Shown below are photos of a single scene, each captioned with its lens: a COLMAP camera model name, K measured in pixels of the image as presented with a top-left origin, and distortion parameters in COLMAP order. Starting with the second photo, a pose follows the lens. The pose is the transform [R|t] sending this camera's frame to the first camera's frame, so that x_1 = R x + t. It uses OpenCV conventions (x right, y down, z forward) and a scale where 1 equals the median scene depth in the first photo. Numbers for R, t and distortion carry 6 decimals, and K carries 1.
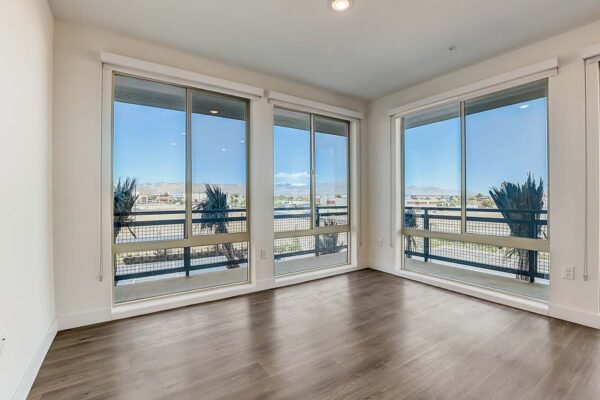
lens RADIAL K [[272.0, 0, 303.0], [0, 272.0, 199.7], [0, 0, 1]] dist [-0.030687, 0.000311]
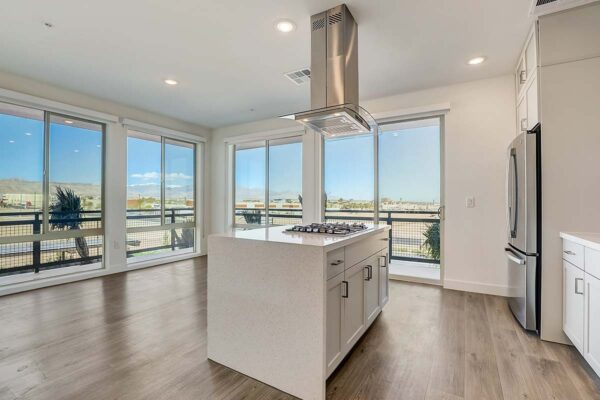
lens RADIAL K [[272.0, 0, 303.0], [0, 272.0, 199.7], [0, 0, 1]] dist [-0.030687, 0.000311]
pose [[0.907954, 0.009177, 0.418968, 0.086313], [-0.004131, 0.999908, -0.012951, 0.000202], [-0.419049, 0.010028, 0.907908, -0.366392]]
